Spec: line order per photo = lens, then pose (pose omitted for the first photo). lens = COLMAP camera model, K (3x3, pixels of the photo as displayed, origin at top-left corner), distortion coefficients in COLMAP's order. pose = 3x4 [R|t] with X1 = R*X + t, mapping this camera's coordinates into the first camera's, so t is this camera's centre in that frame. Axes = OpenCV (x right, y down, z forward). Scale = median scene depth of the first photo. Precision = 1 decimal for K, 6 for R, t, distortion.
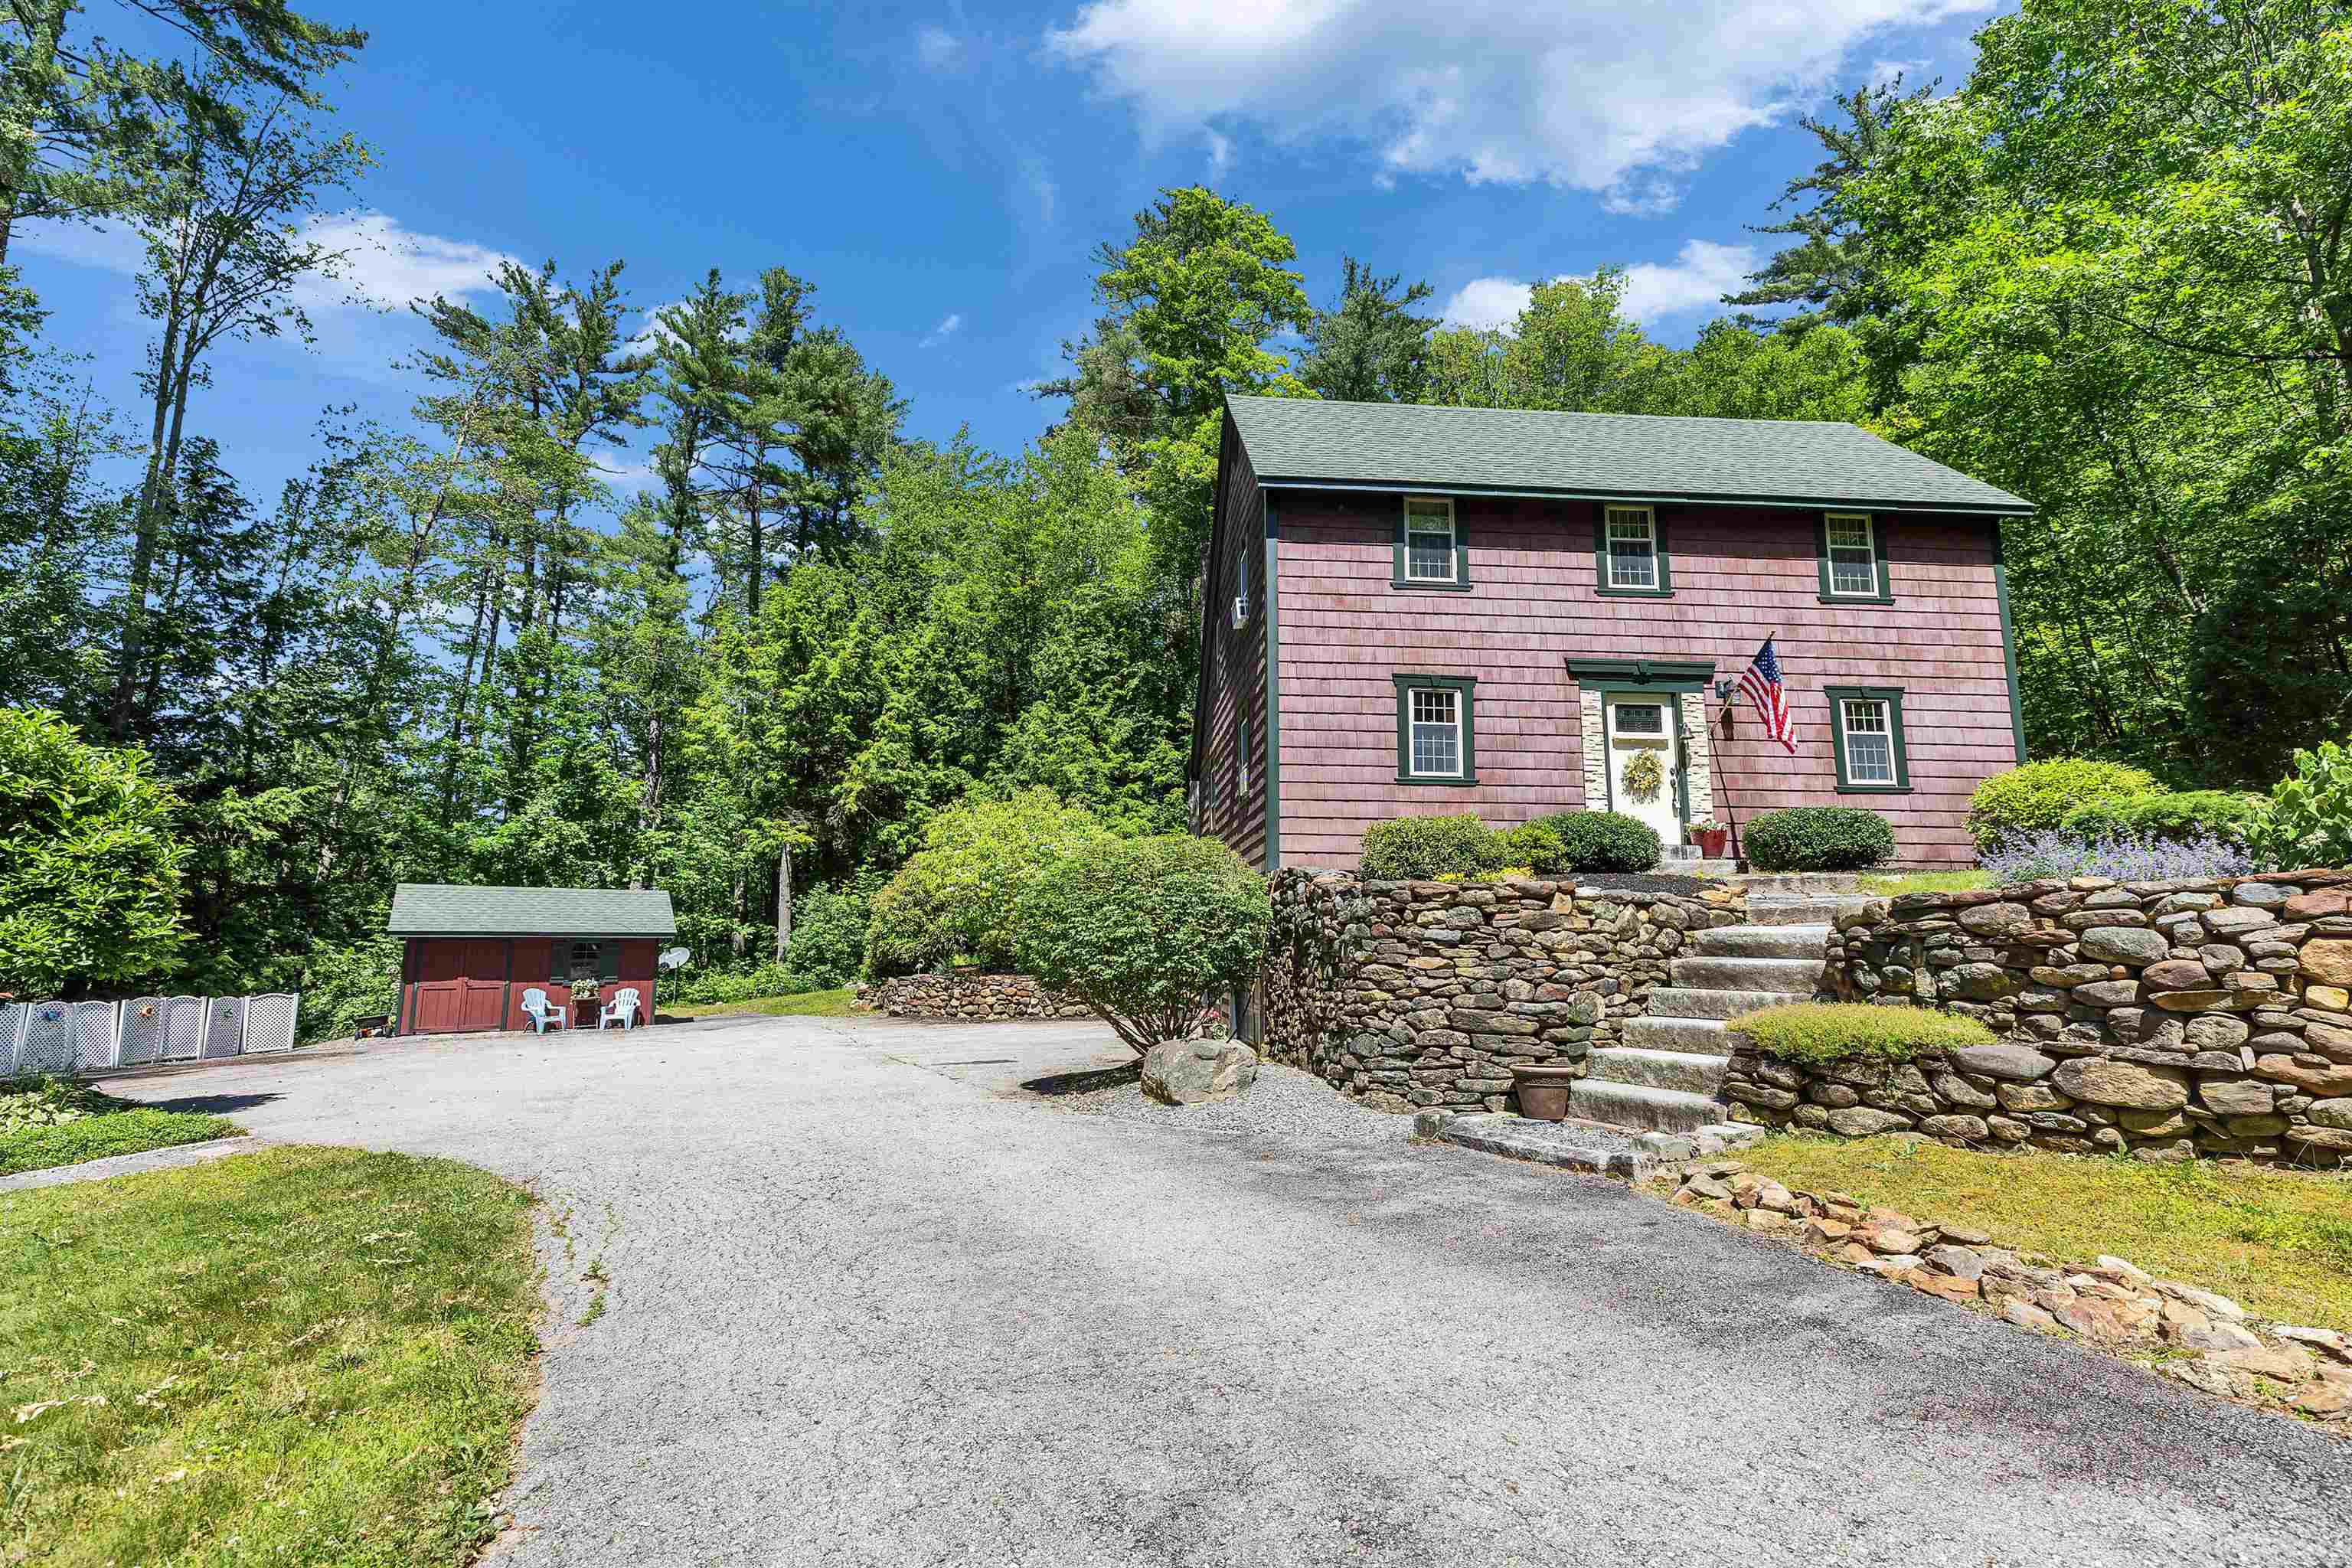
lens RADIAL K [[1052.8, 0, 1173.8], [0, 1052.8, 788.7], [0, 0, 1]] dist [0.010555, -0.000721]
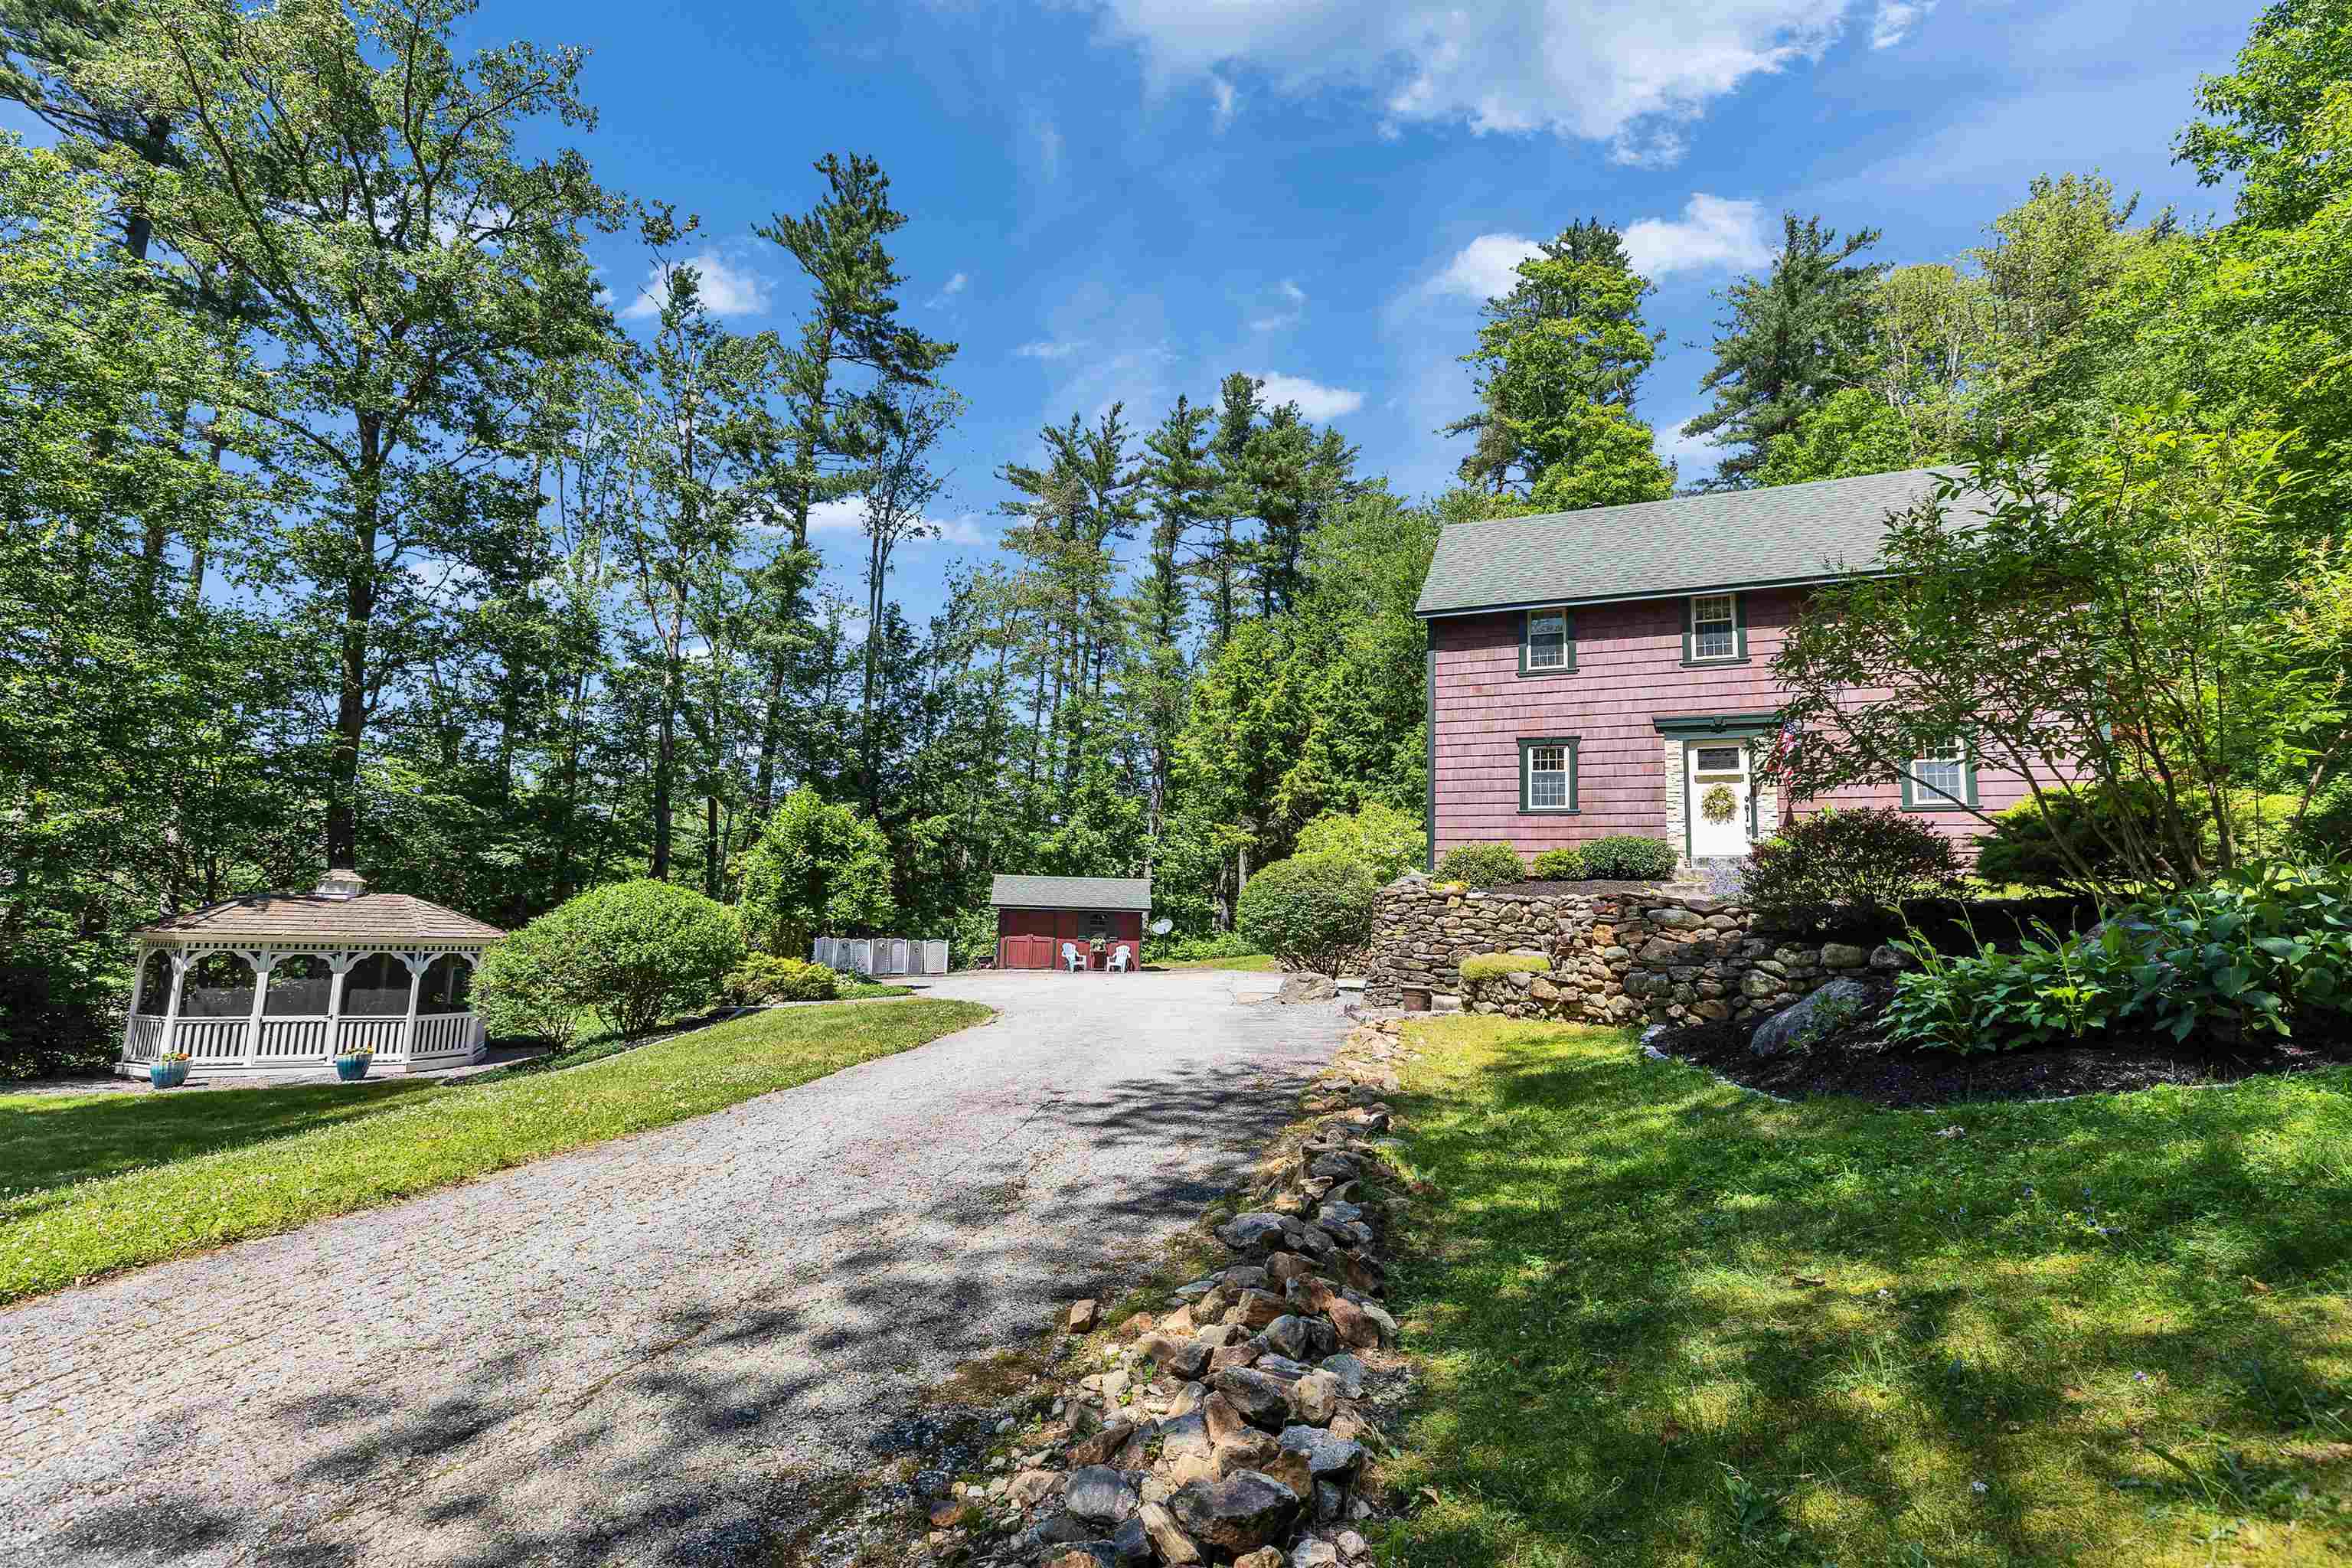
lens RADIAL K [[1052.8, 0, 1173.8], [0, 1052.8, 788.7], [0, 0, 1]] dist [0.010555, -0.000721]
pose [[0.879387, -0.036397, -0.474715, 0.268775], [0.045291, 0.998947, 0.007308, -0.040308], [0.473949, -0.027926, 0.880109, -0.273850]]
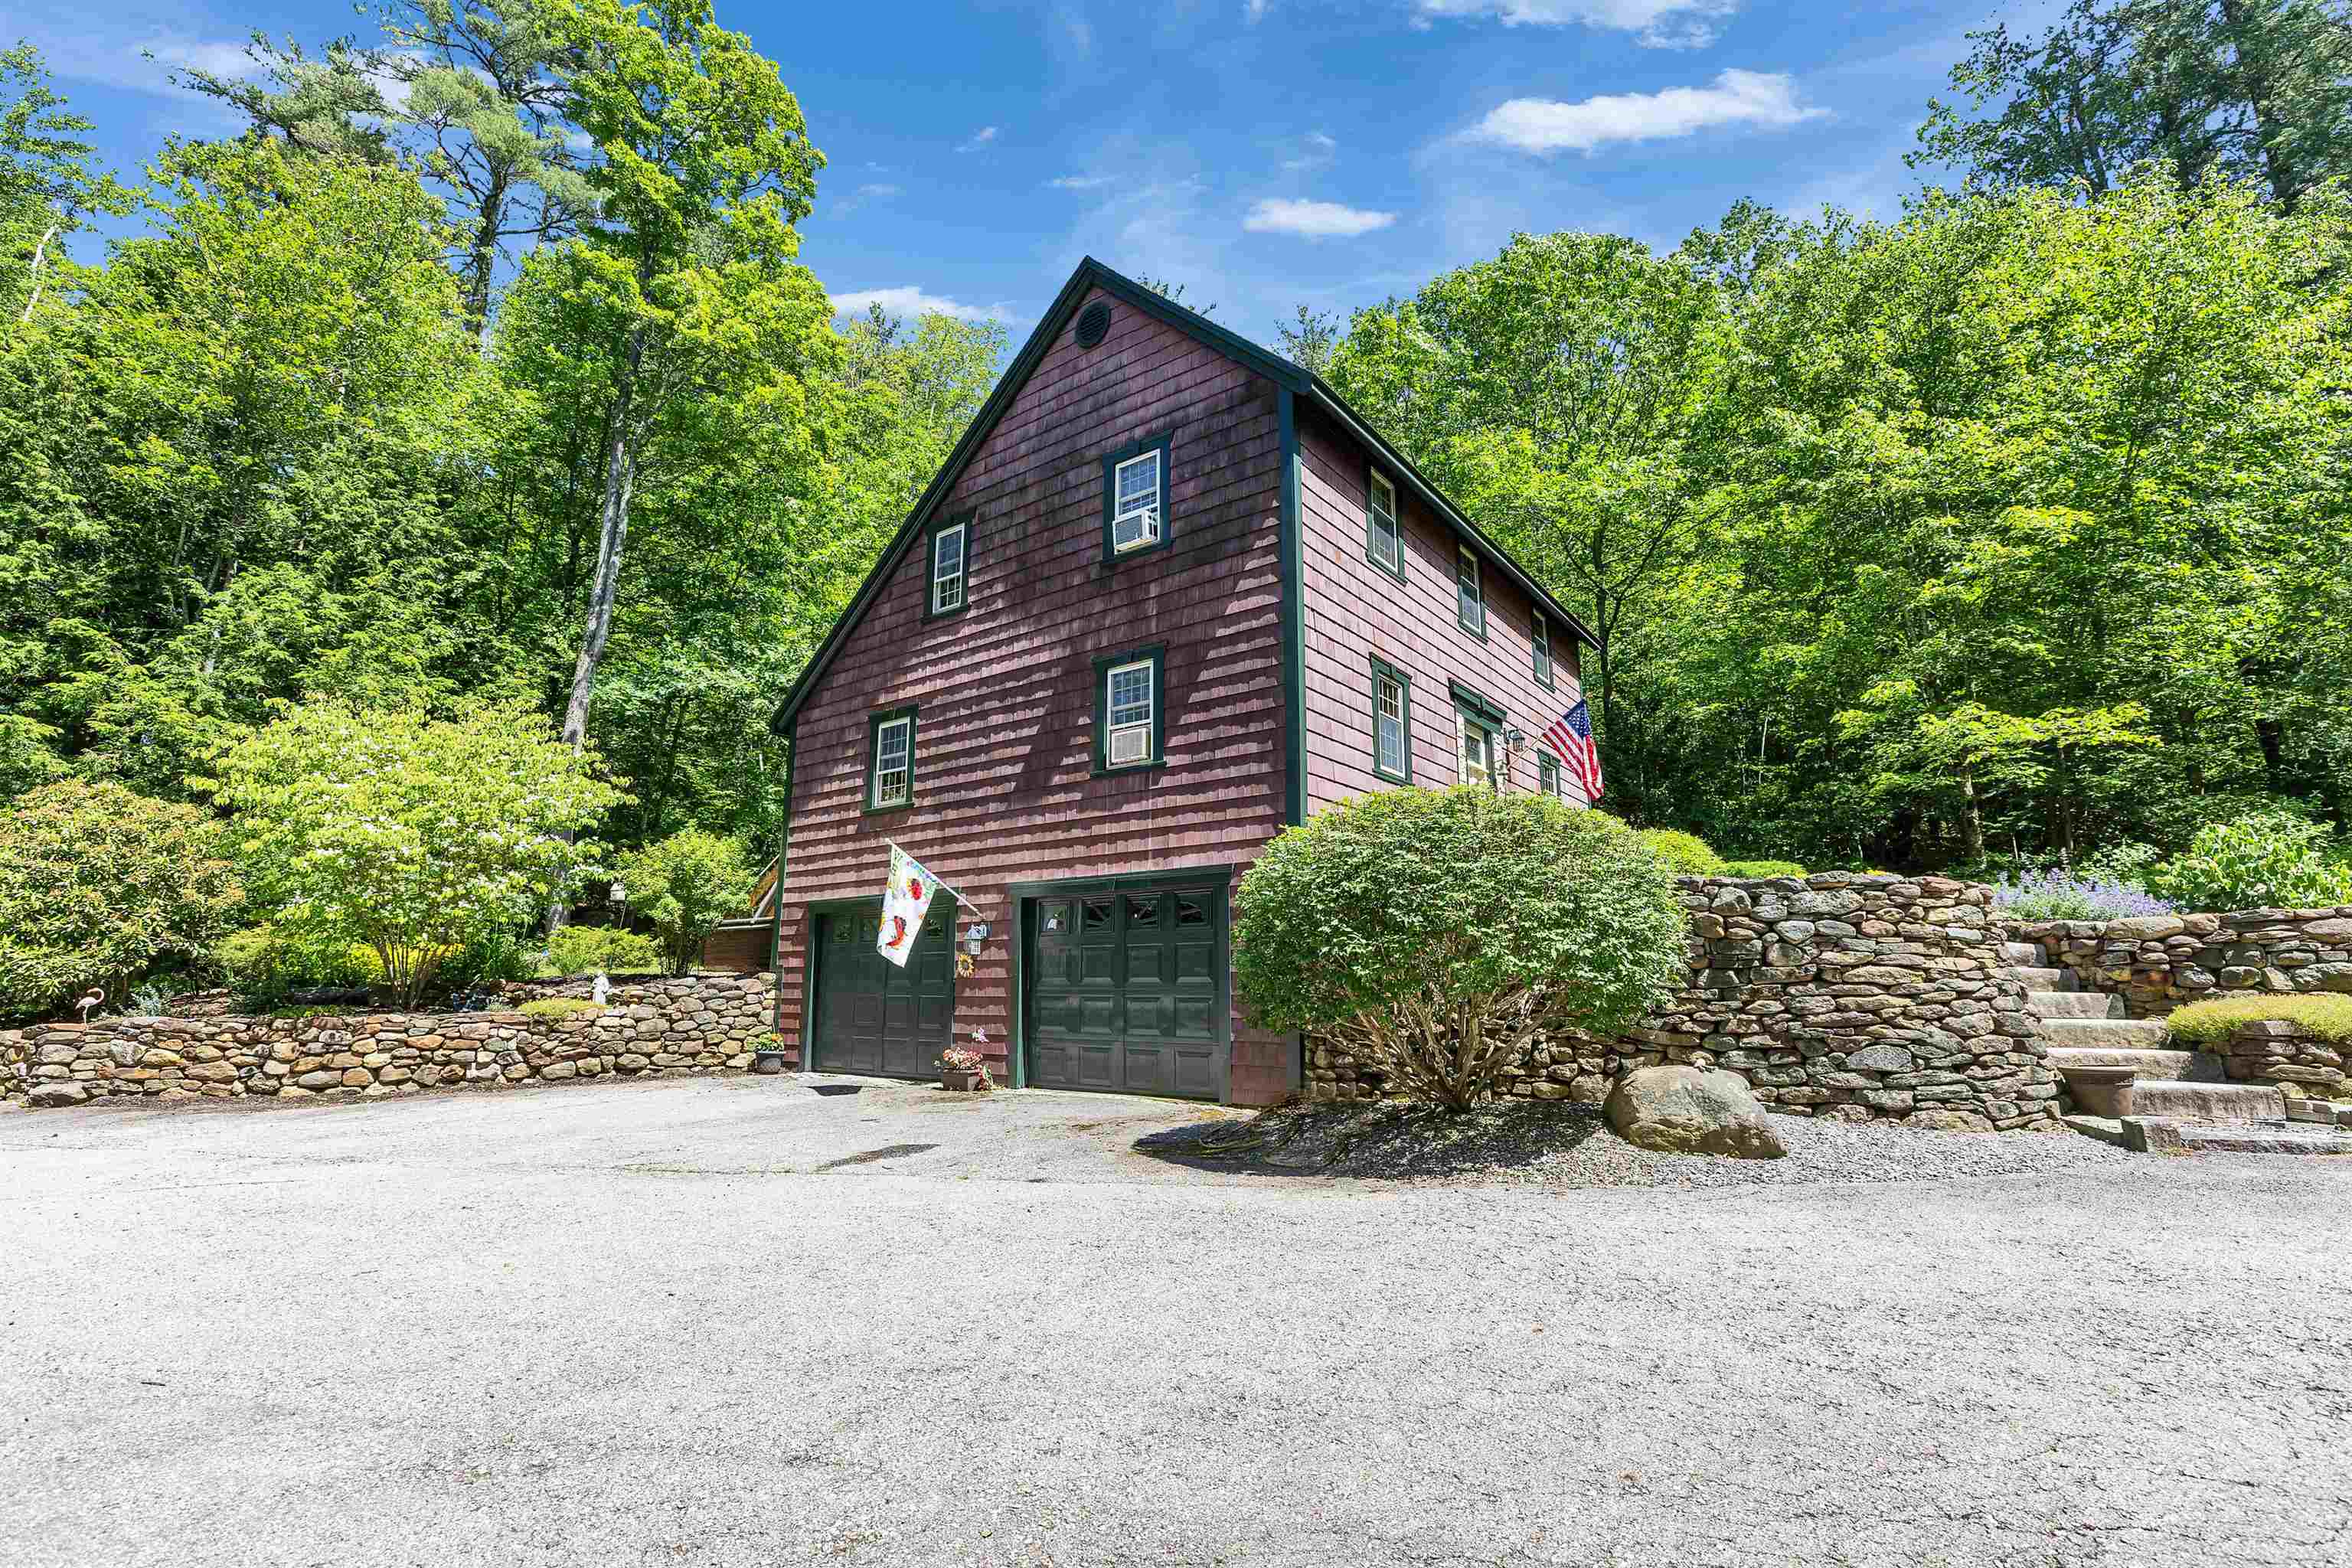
lens RADIAL K [[1052.8, 0, 1173.8], [0, 1052.8, 788.7], [0, 0, 1]] dist [0.010555, -0.000721]
pose [[0.662742, 0.140790, 0.735494, -0.303892], [-0.112390, 0.989743, -0.088186, 0.057201], [-0.740366, -0.024218, 0.671768, 0.294878]]
